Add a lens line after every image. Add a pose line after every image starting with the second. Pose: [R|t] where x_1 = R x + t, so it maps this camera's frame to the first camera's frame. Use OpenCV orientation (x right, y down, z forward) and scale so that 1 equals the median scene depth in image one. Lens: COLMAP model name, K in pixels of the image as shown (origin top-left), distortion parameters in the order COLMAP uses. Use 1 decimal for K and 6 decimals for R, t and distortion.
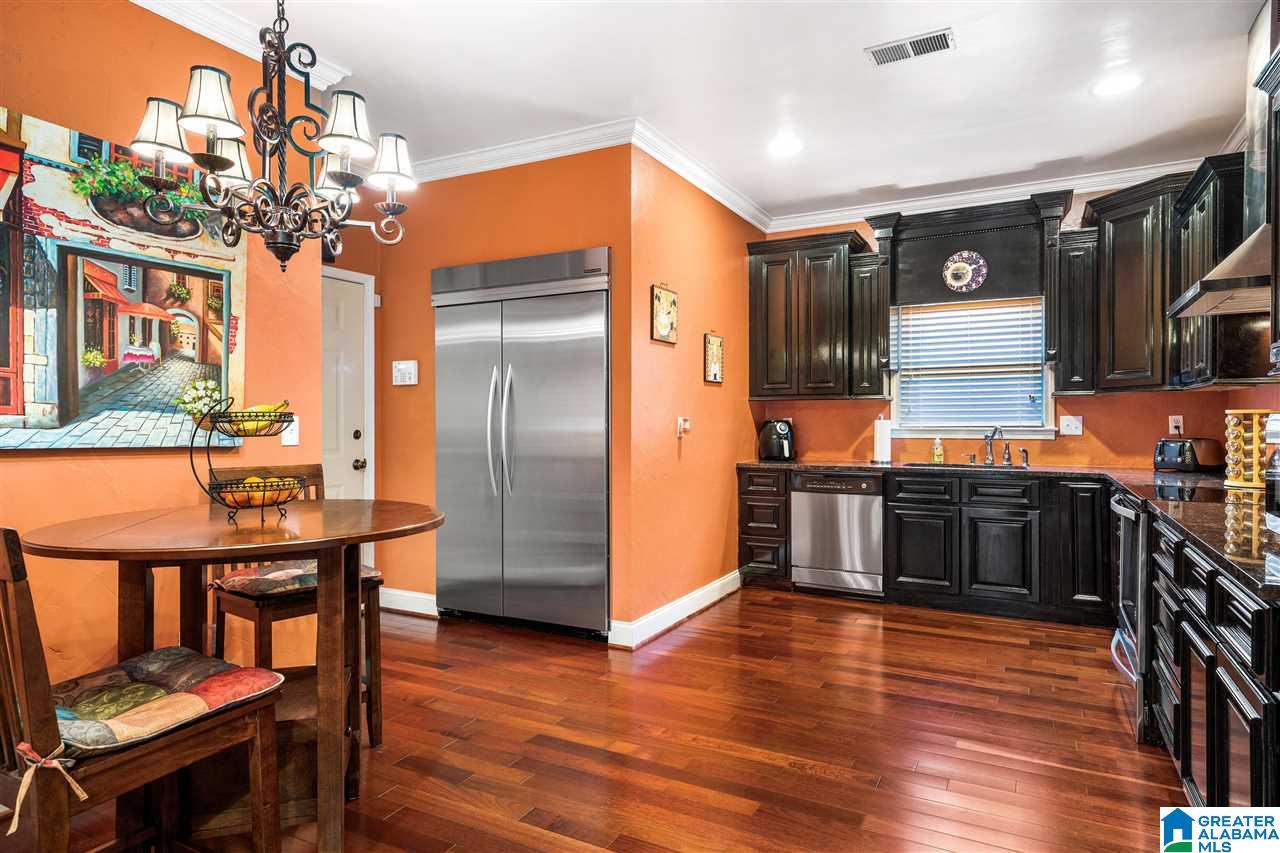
lens RADIAL K [[748.9, 0, 641.2], [0, 748.9, 425.1], [0, 0, 1]] dist [0.025438, 0.000740]
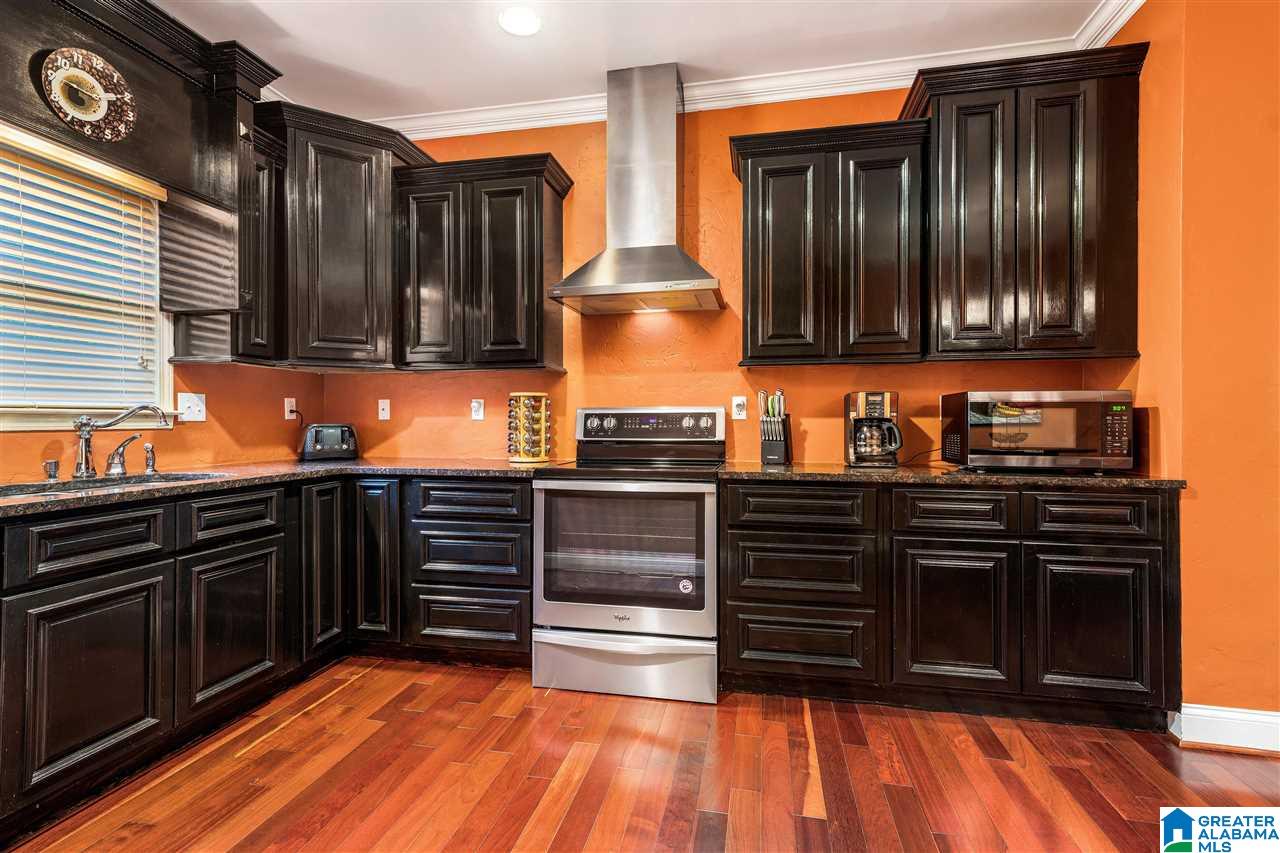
lens RADIAL K [[590.9, 0, 637.1], [0, 590.9, 423.5], [0, 0, 1]] dist [0.011759, 0.001735]
pose [[-0.284590, -0.002249, 0.958647, -0.058702], [0.006760, 0.999968, 0.004353, 0.015523], [-0.958625, 0.007719, -0.284566, 0.771026]]
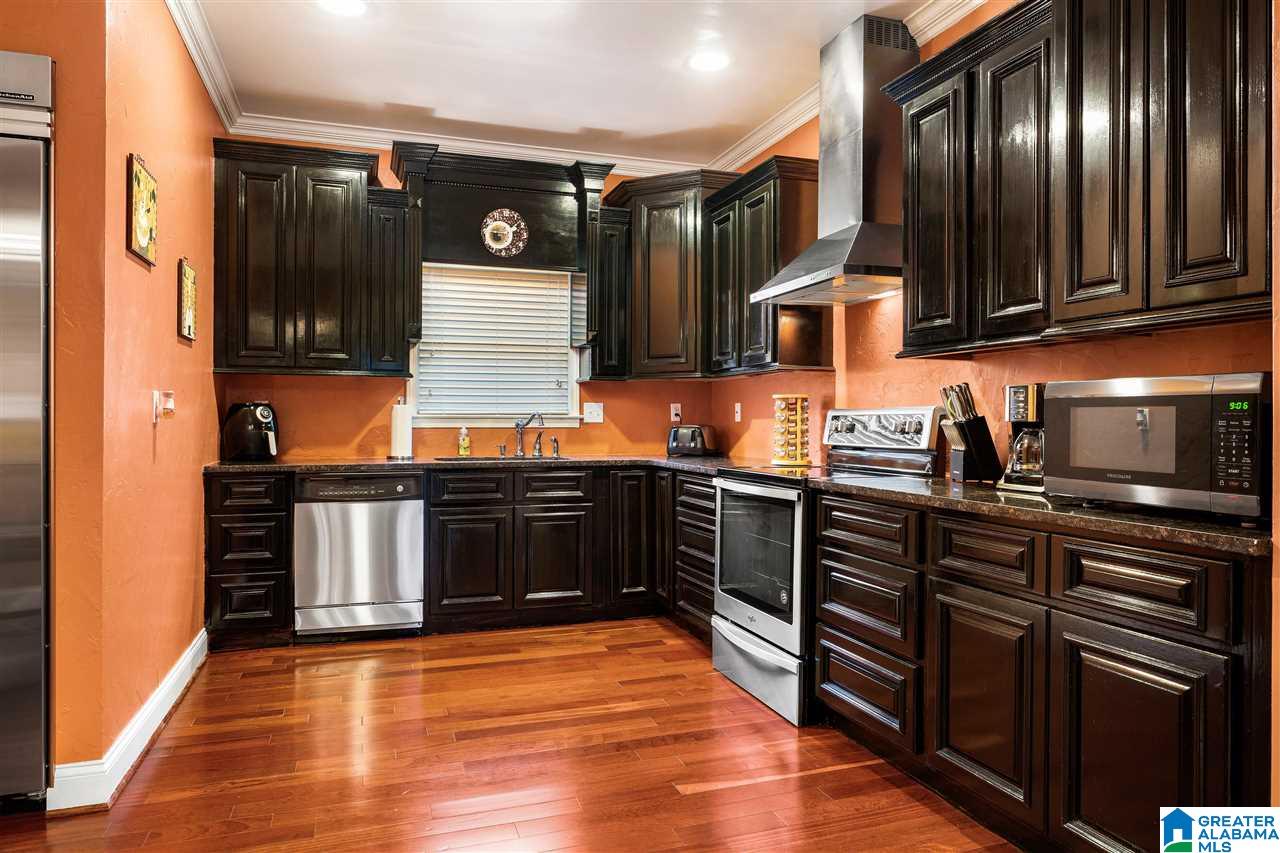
lens RADIAL K [[816.2, 0, 642.4], [0, 816.2, 423.2], [0, 0, 1]] dist [-0.004670, 0.004336]
pose [[0.678800, 0.001307, 0.734322, -0.149843], [0.000507, 0.999997, -0.002248, 0.016317], [-0.734323, 0.001899, 0.678798, 0.252044]]
